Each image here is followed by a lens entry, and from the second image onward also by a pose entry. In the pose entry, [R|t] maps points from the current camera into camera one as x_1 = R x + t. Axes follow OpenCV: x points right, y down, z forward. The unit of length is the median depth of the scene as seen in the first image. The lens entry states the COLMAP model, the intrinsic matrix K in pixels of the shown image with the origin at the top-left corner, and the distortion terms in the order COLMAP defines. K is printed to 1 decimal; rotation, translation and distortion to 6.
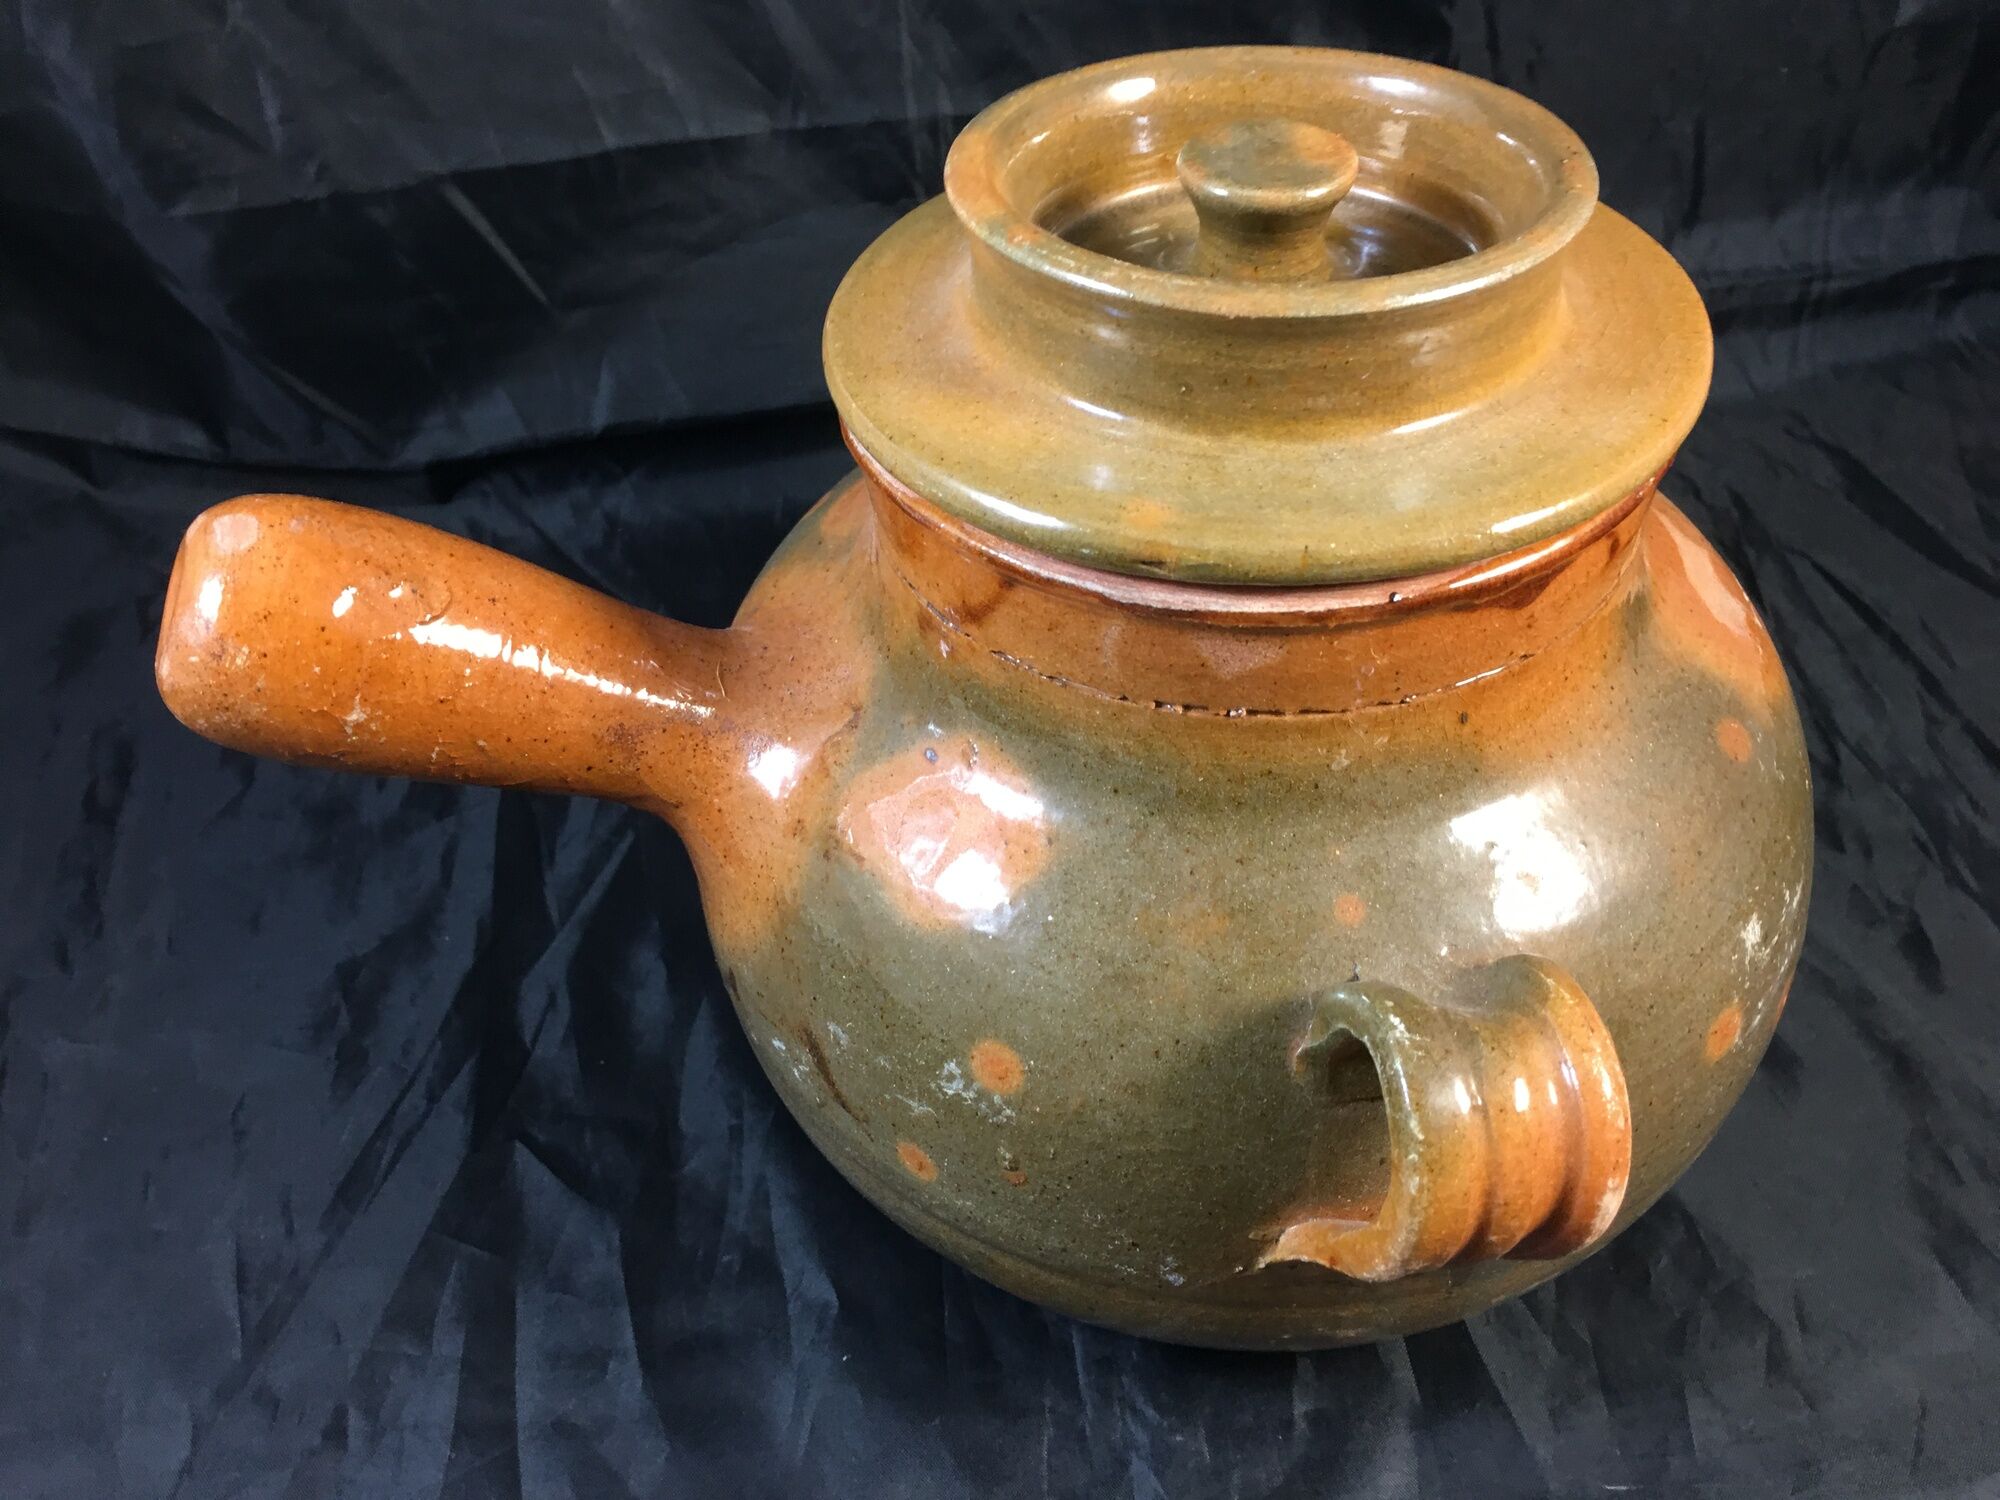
lens RADIAL K [[1671.3, 0, 994.0], [0, 1671.3, 742.2], [0, 0, 1]] dist [0.076788, -0.151113]
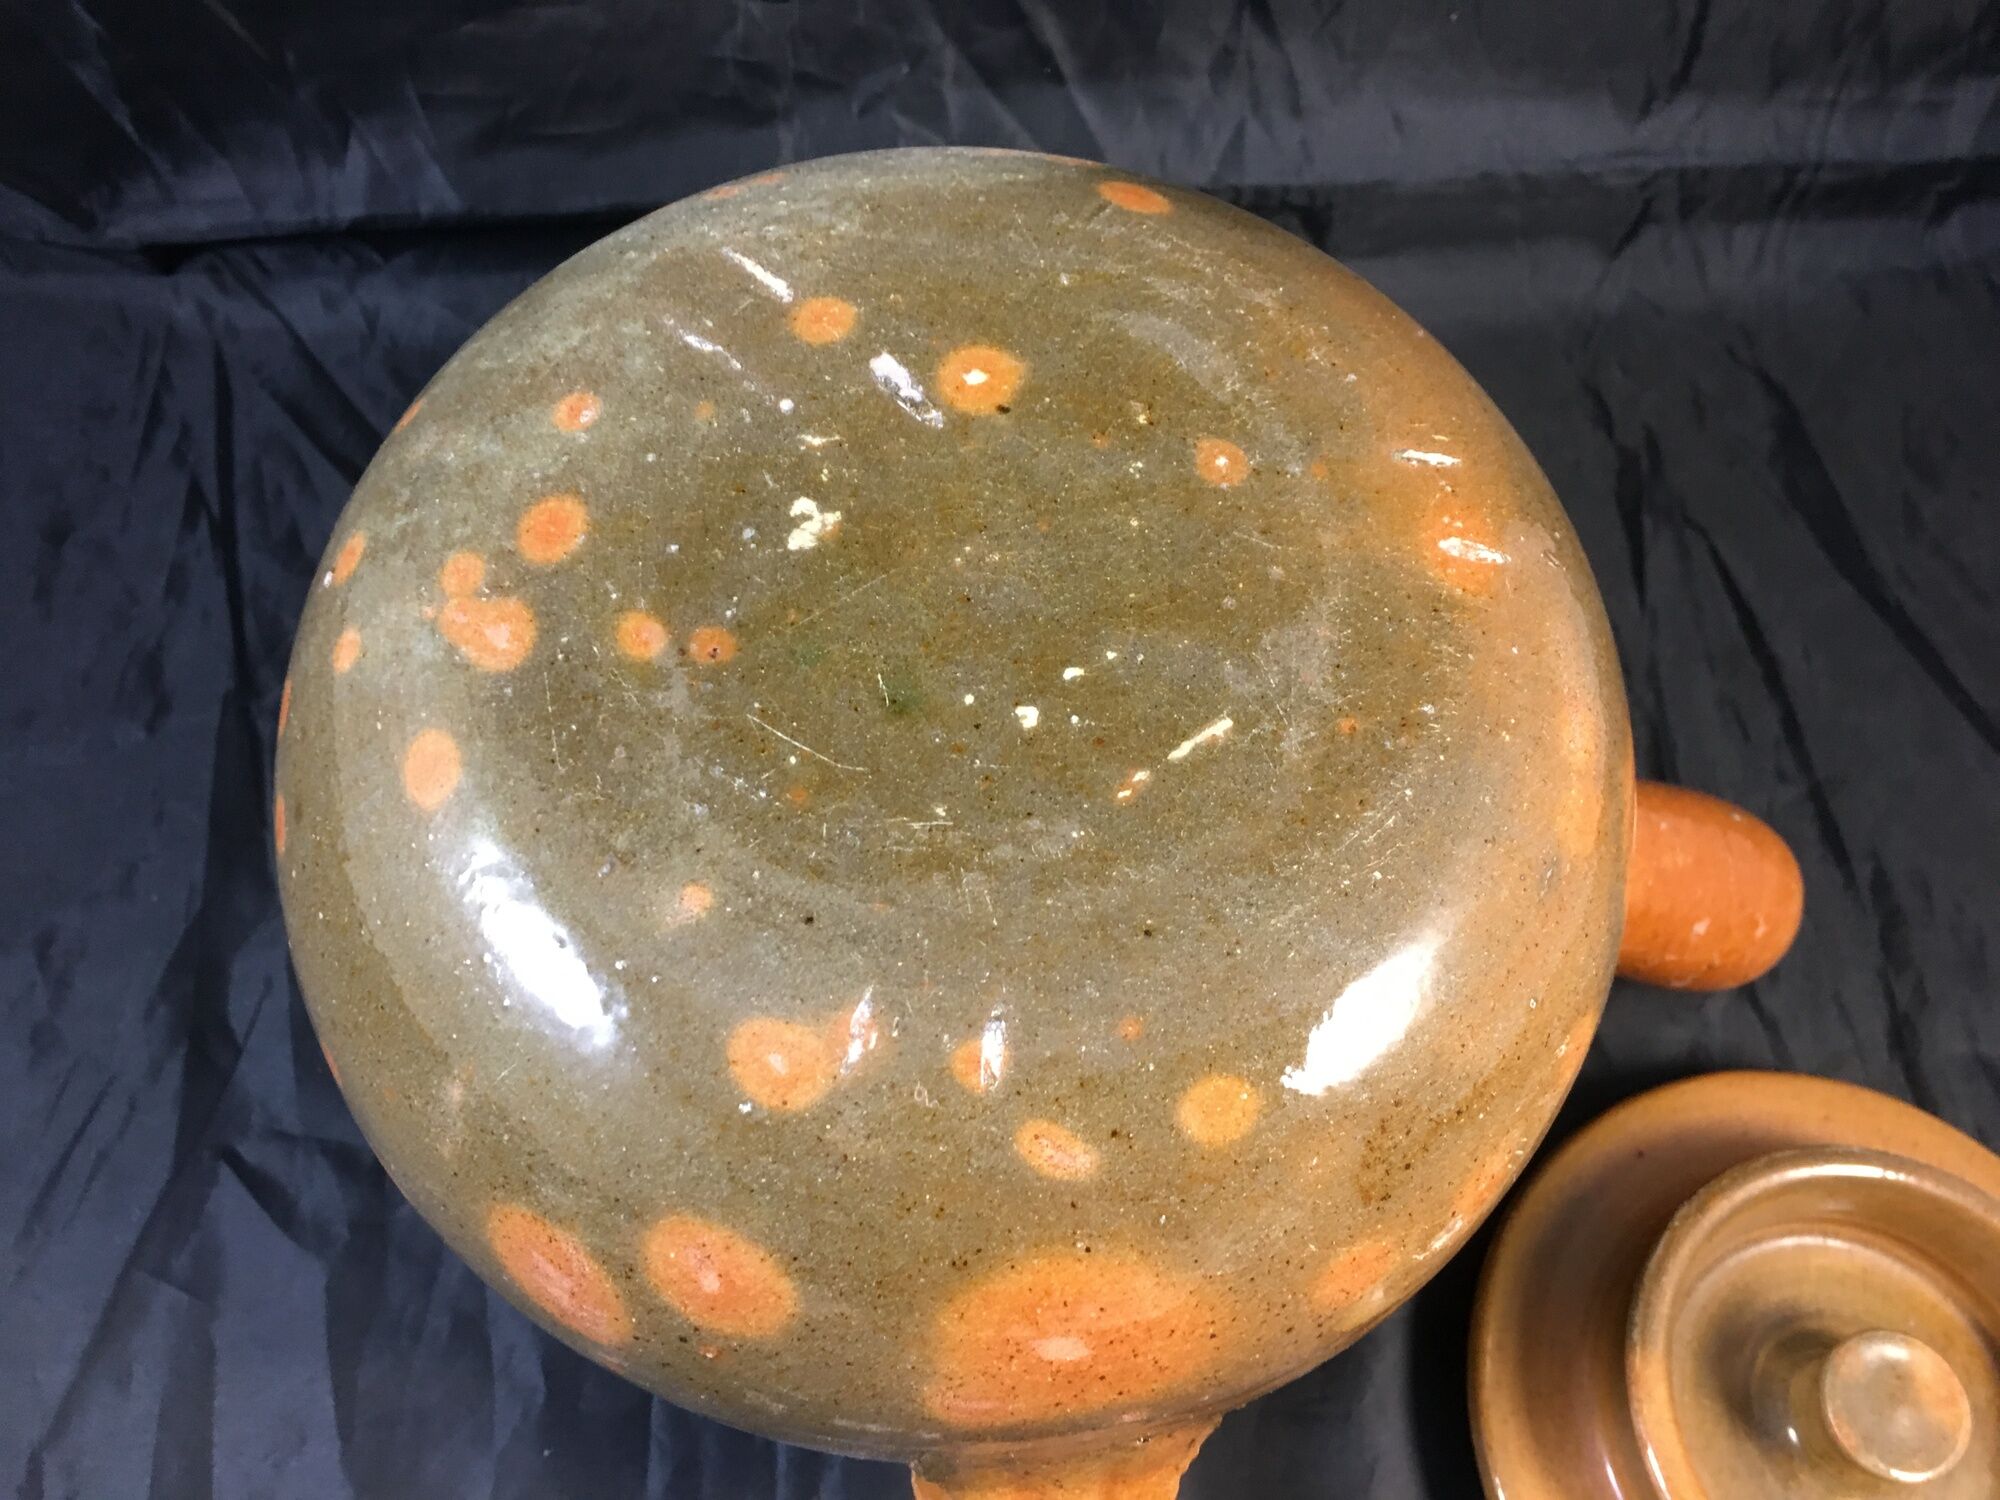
lens RADIAL K [[1703.4, 0, 1036.4], [0, 1703.4, 712.8], [0, 0, 1]] dist [0.038133, -0.090293]
pose [[0.993446, 0.084013, 0.077501, 0.104649], [-0.104845, 0.939824, 0.325173, -0.490599], [-0.045519, -0.331168, 0.942473, 0.203631]]
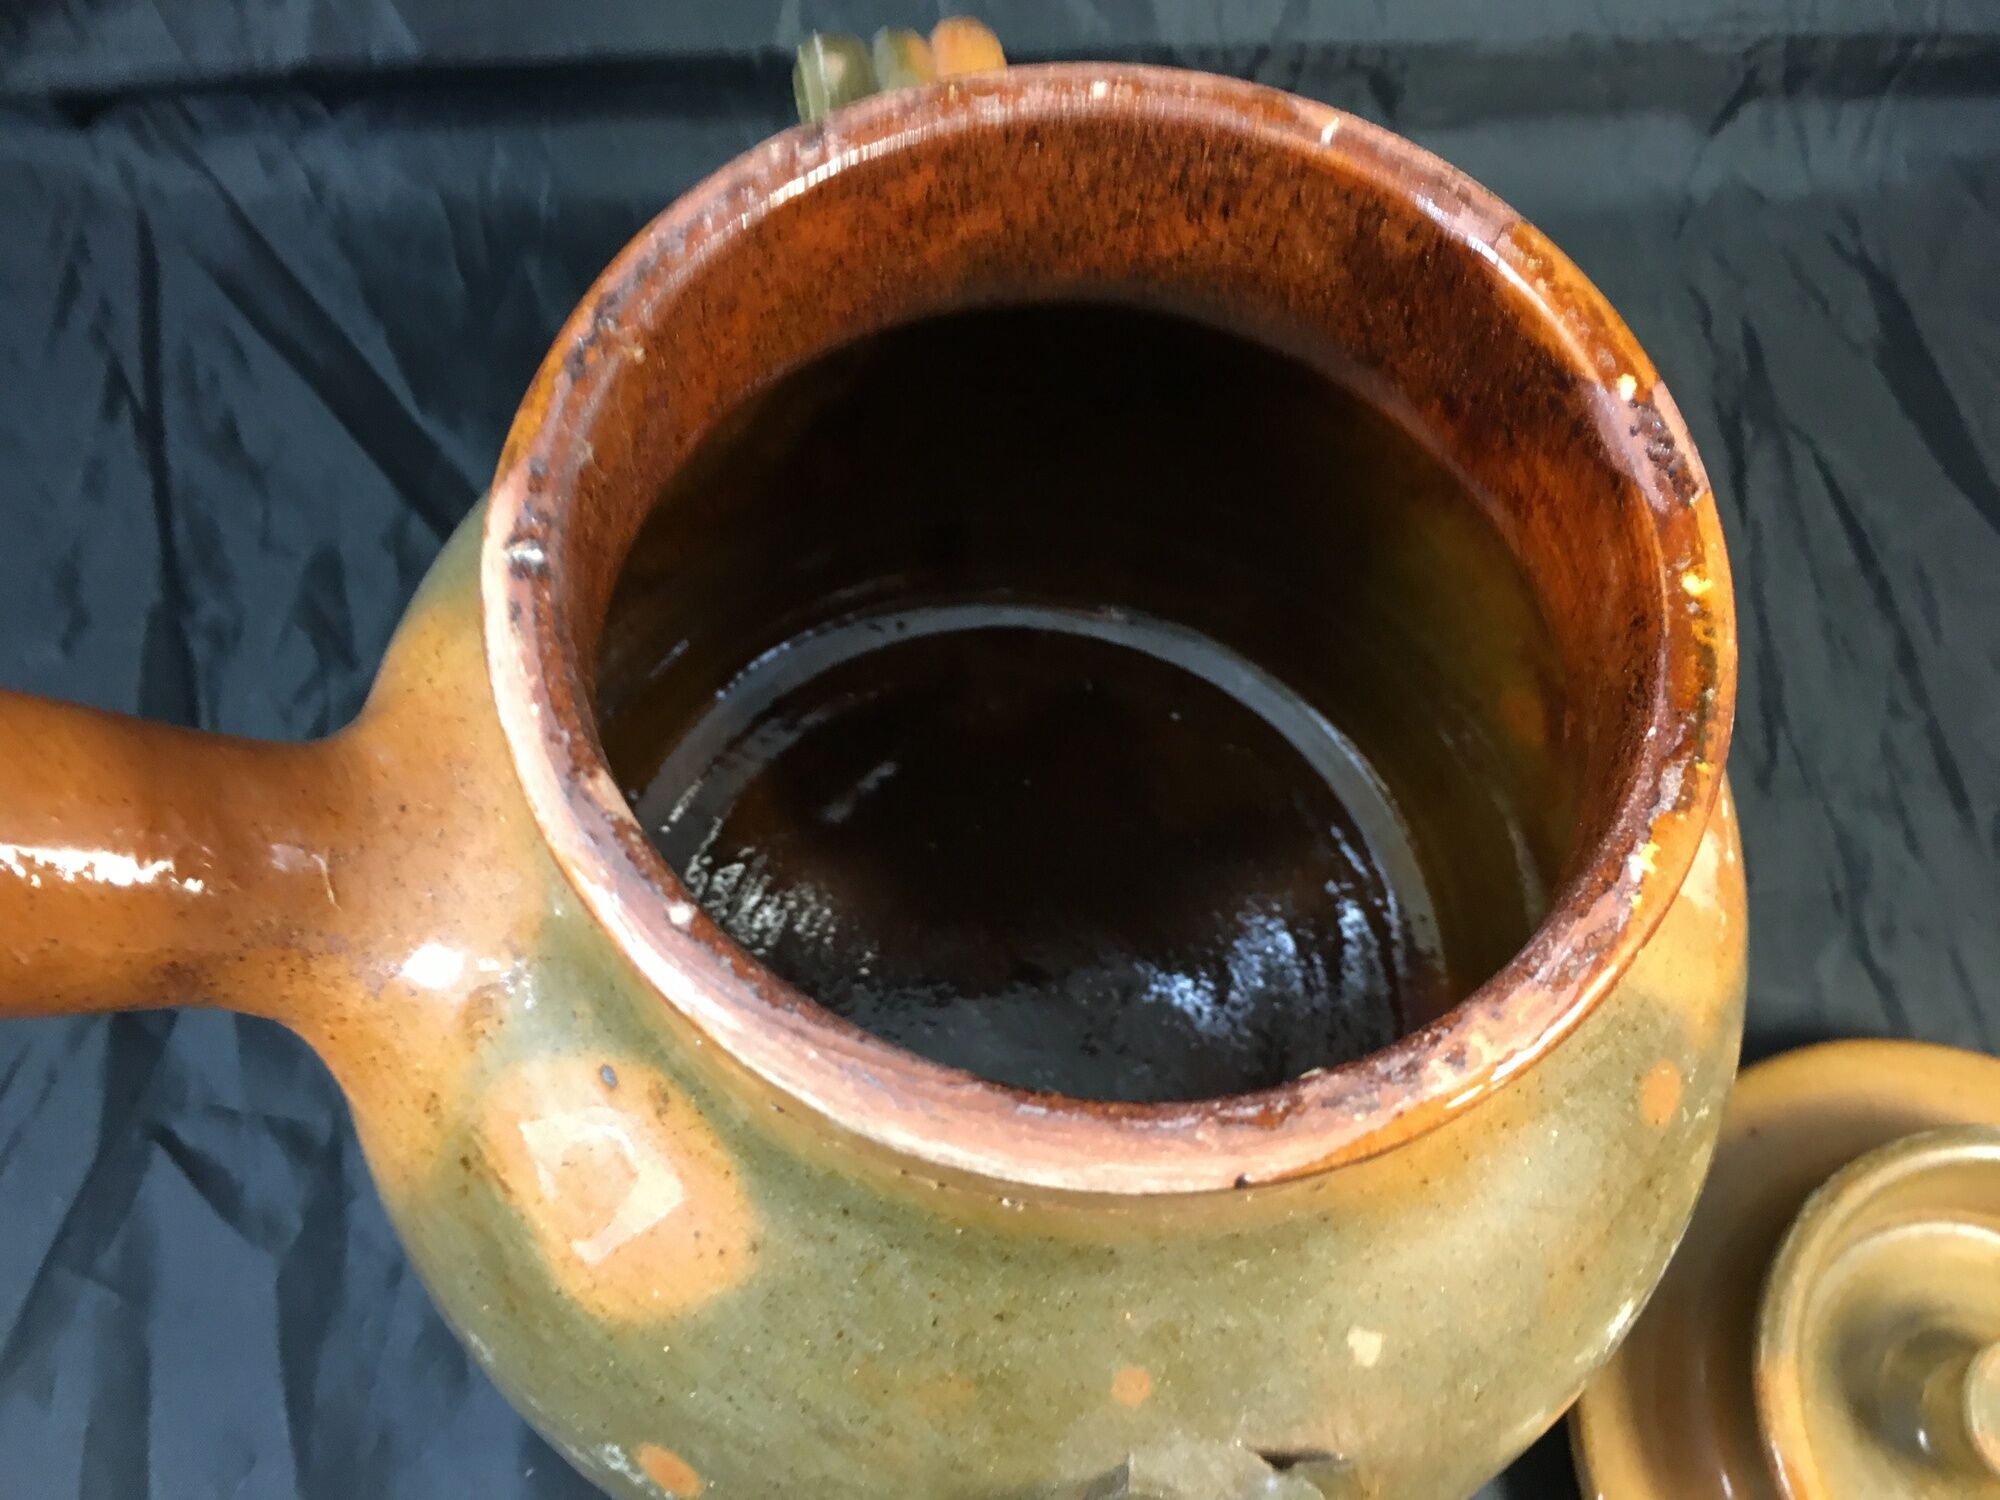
lens RADIAL K [[1703.4, 0, 1036.4], [0, 1703.4, 712.8], [0, 0, 1]] dist [0.038133, -0.090293]
pose [[0.990492, 0.086987, 0.106577, 0.053503], [-0.120163, 0.924247, 0.362393, -0.428113], [-0.066980, -0.371754, 0.925912, 0.359466]]
